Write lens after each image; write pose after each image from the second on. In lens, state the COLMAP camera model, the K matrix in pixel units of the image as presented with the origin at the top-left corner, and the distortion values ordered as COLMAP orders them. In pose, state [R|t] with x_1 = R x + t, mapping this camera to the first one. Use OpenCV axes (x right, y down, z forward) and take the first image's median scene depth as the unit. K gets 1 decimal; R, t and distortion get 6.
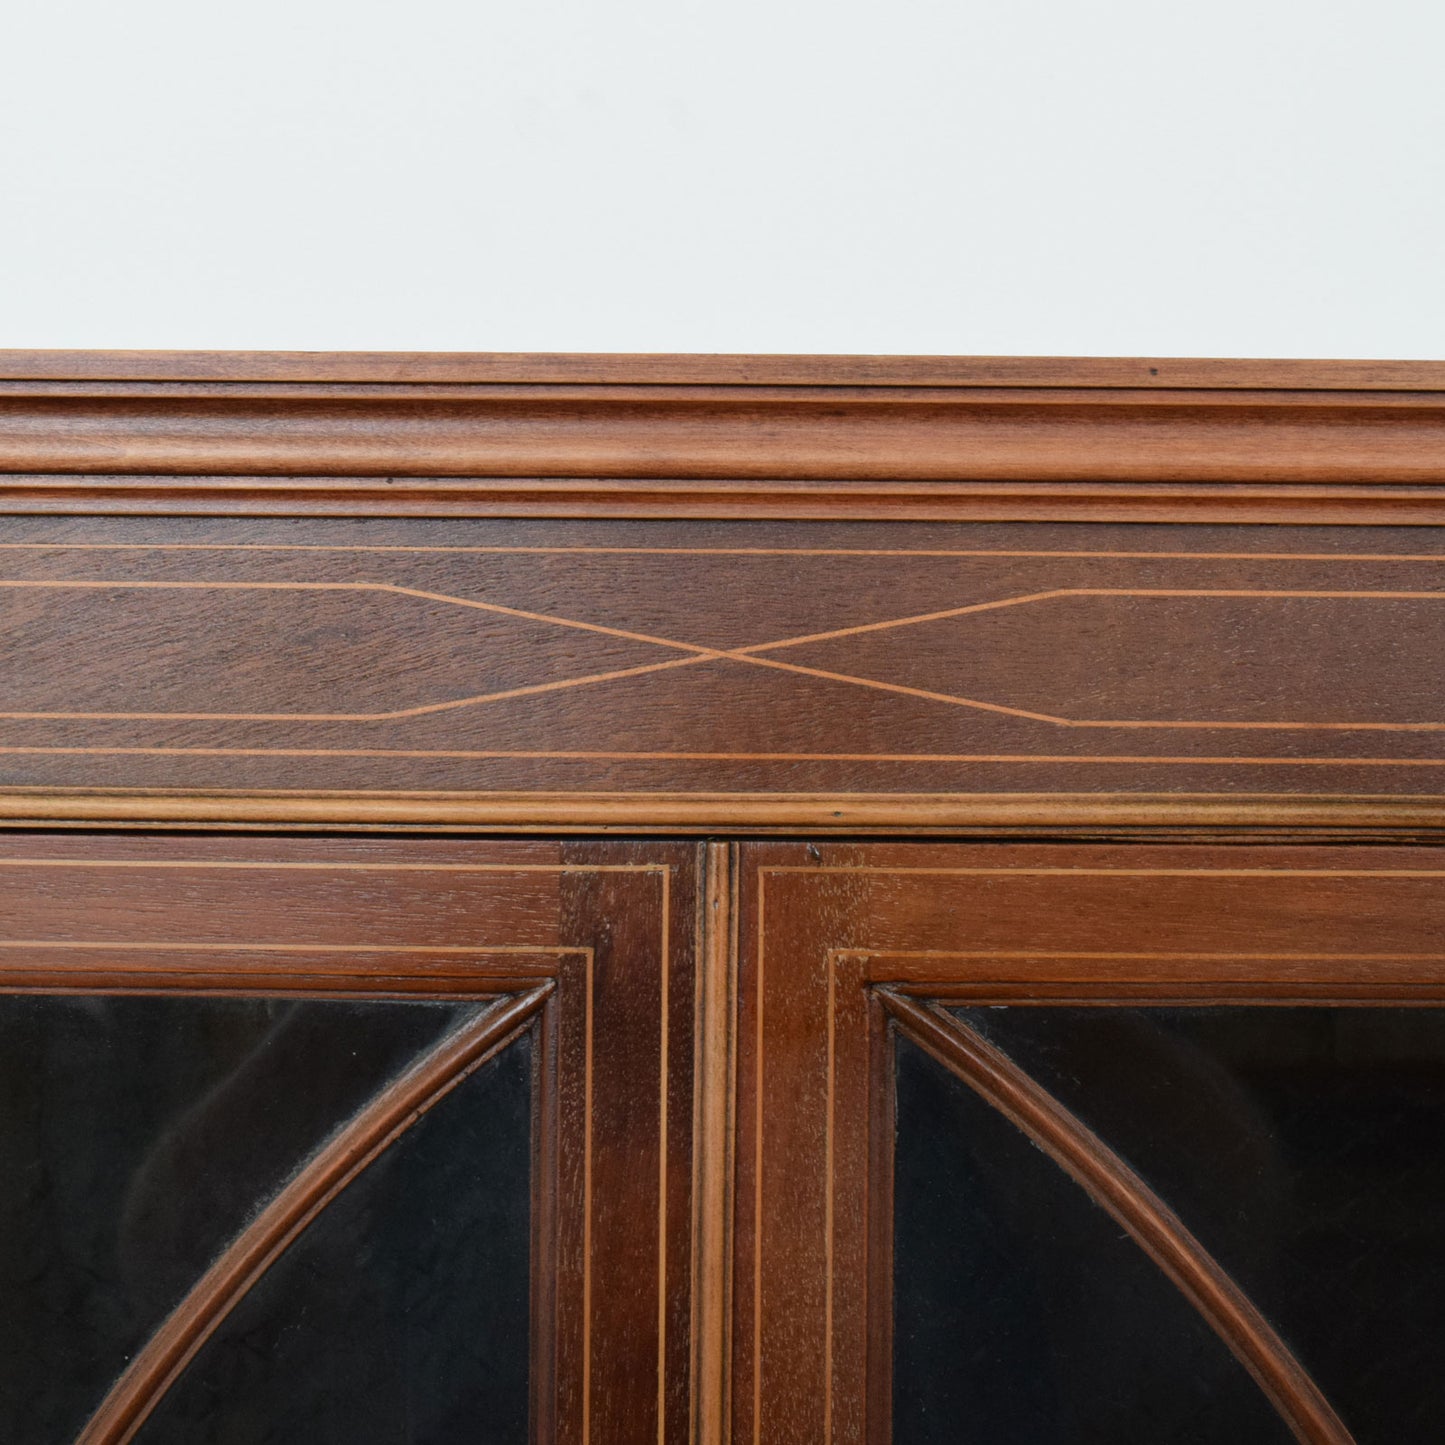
lens RADIAL K [[2868.2, 0, 713.3], [0, 2868.2, 677.2], [0, 0, 1]] dist [-0.024037, -0.081580]
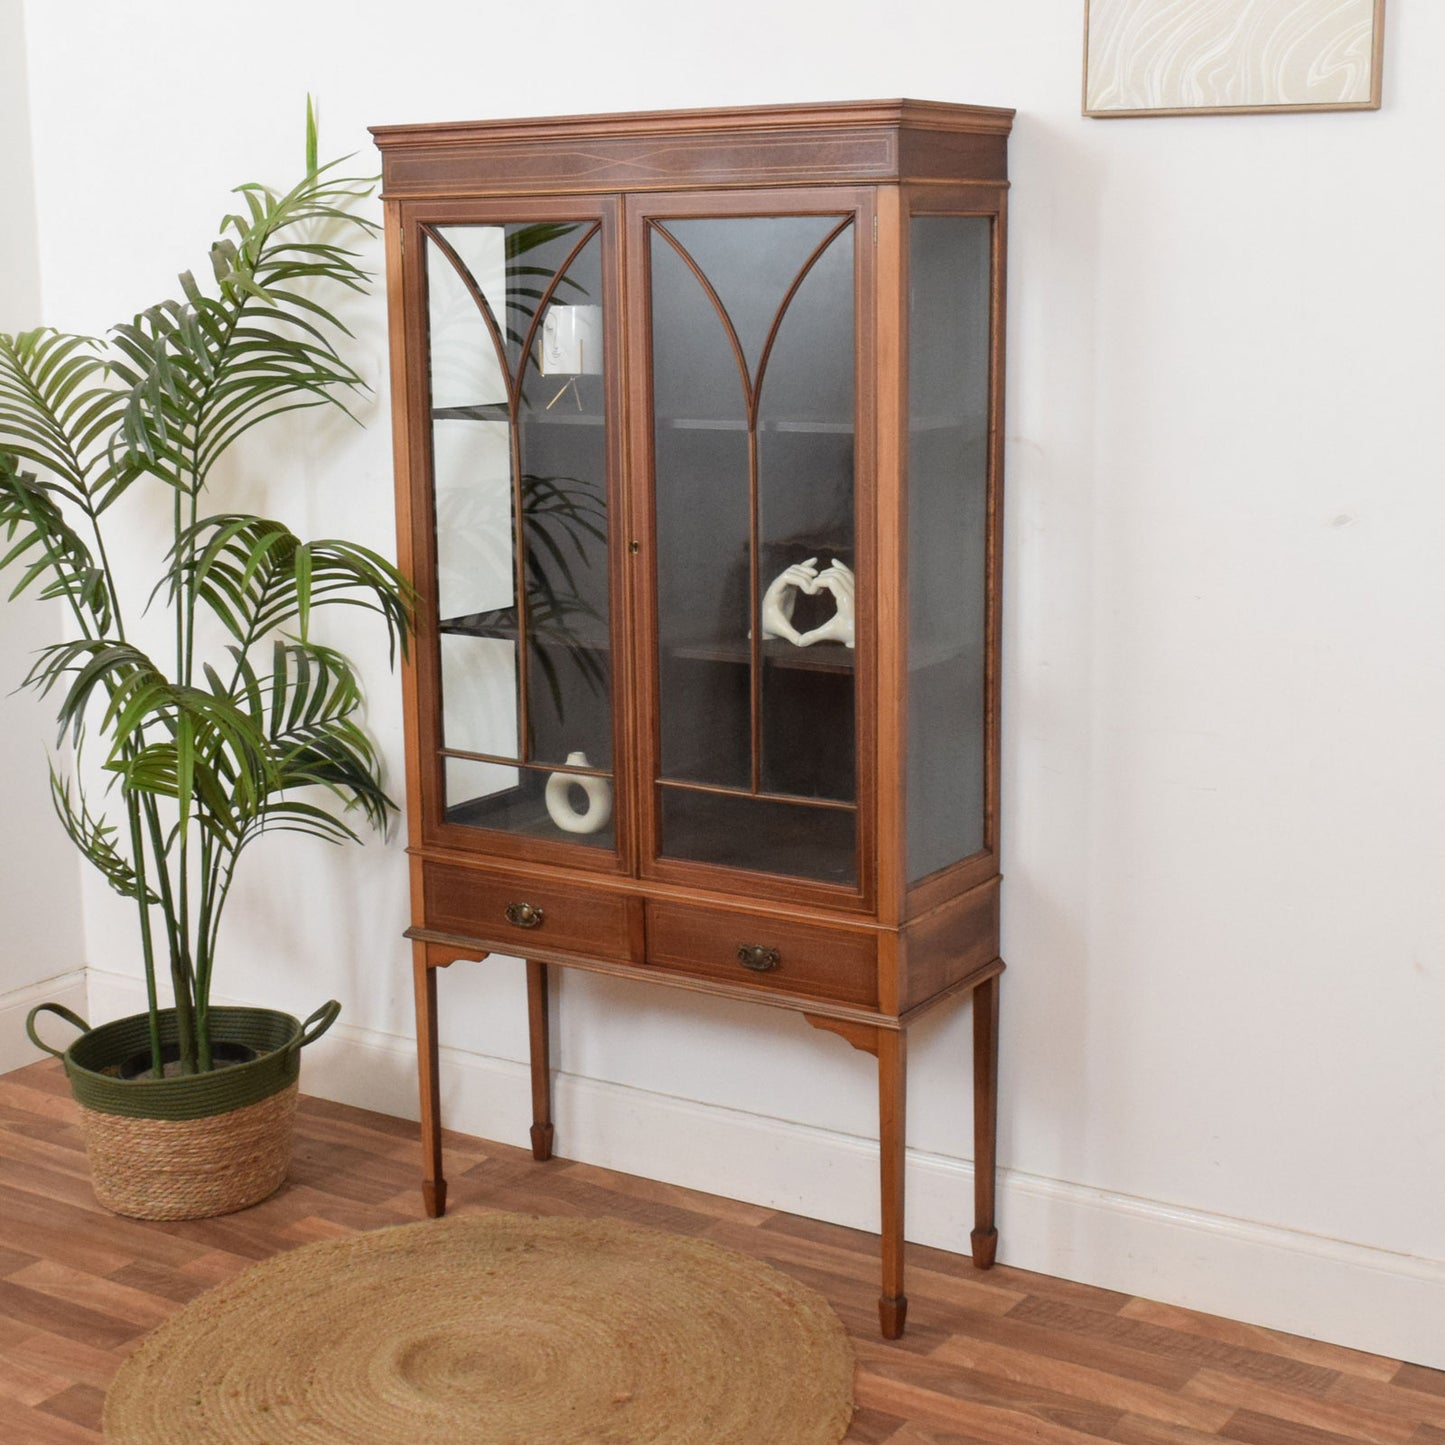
lens RADIAL K [[2339.0, 0, 723.1], [0, 2339.0, 687.0], [0, 0, 1]] dist [-0.015959, -0.030339]
pose [[0.834883, 0.080471, -0.544513, 2.958034], [0.048357, 0.974707, 0.218191, 0.005460], [0.548299, -0.208495, 0.809875, -3.105981]]
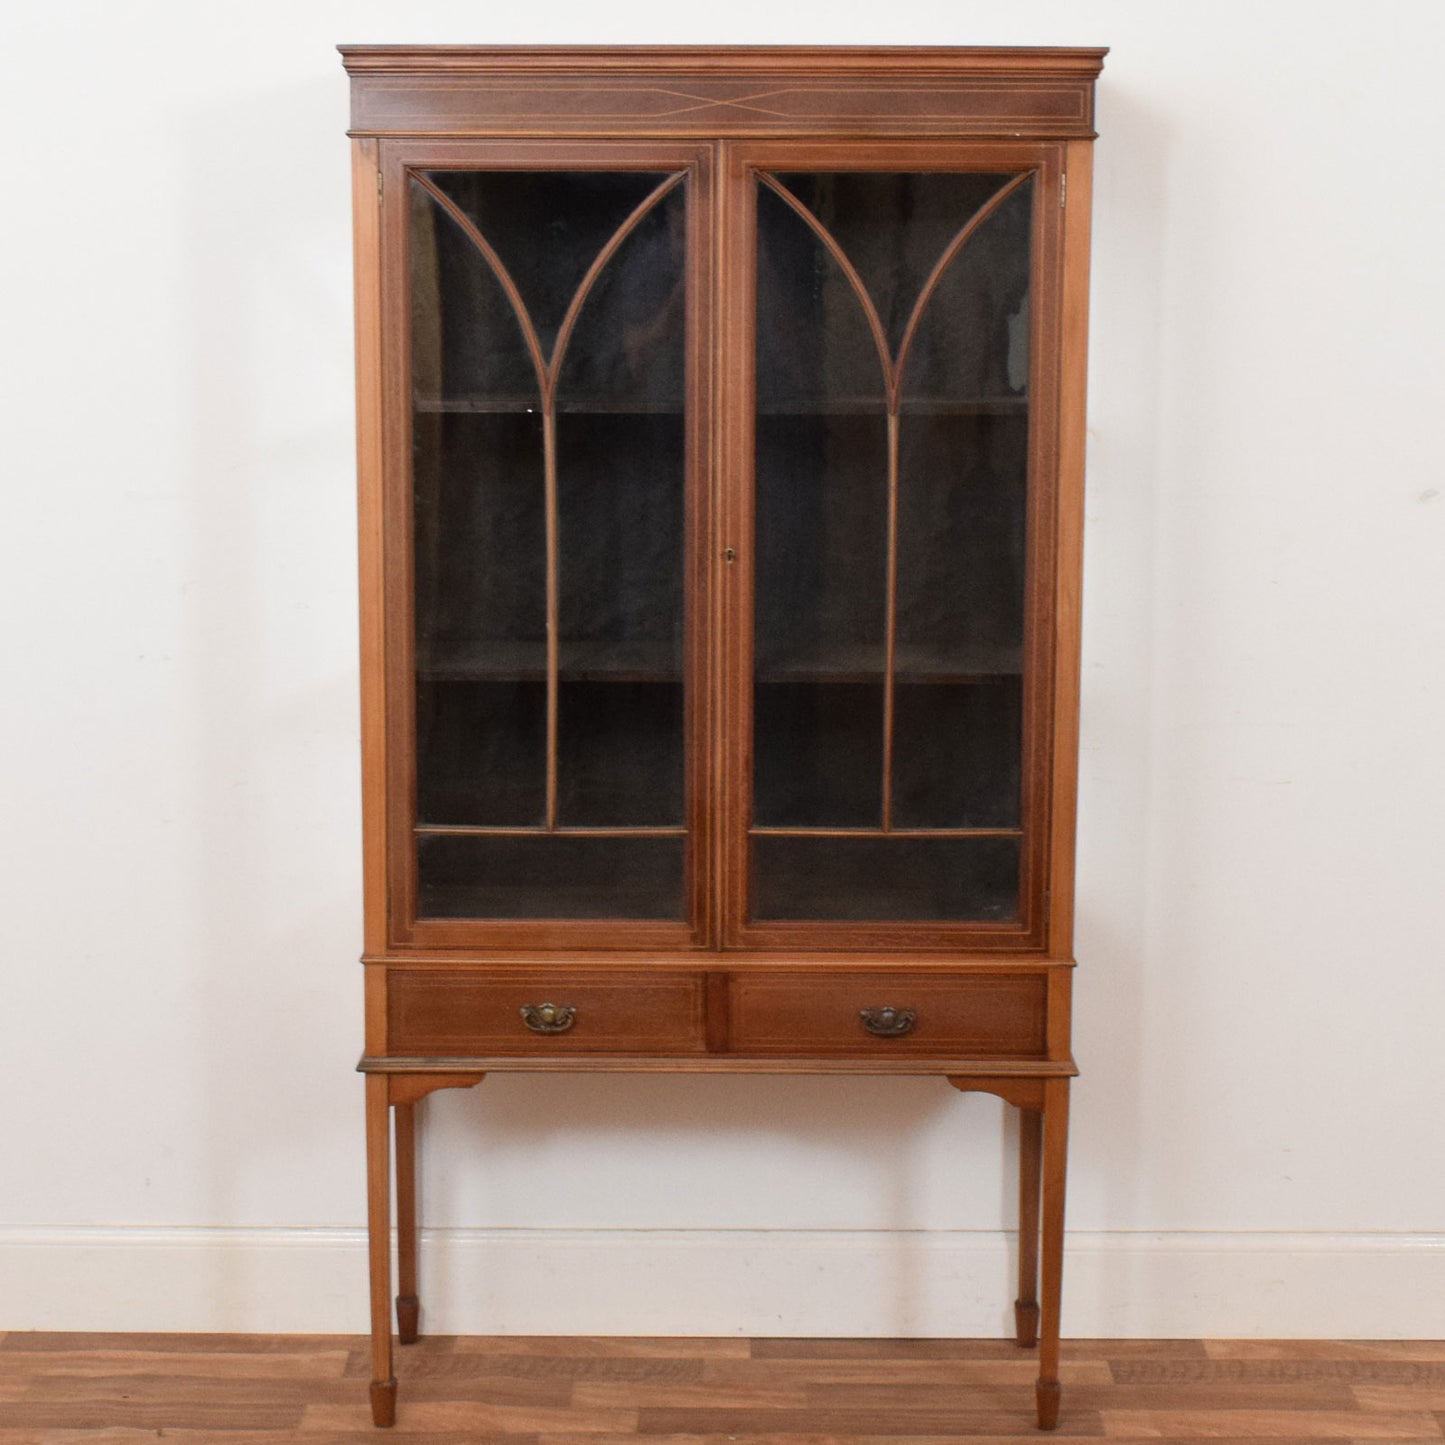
lens RADIAL K [[2868.2, 0, 713.3], [0, 2868.2, 677.2], [0, 0, 1]] dist [-0.024037, -0.081580]
pose [[0.999761, -0.002666, -0.021680, 0.095673], [0.006875, 0.980492, 0.196438, -0.007325], [0.020733, -0.196540, 0.980277, -4.241485]]
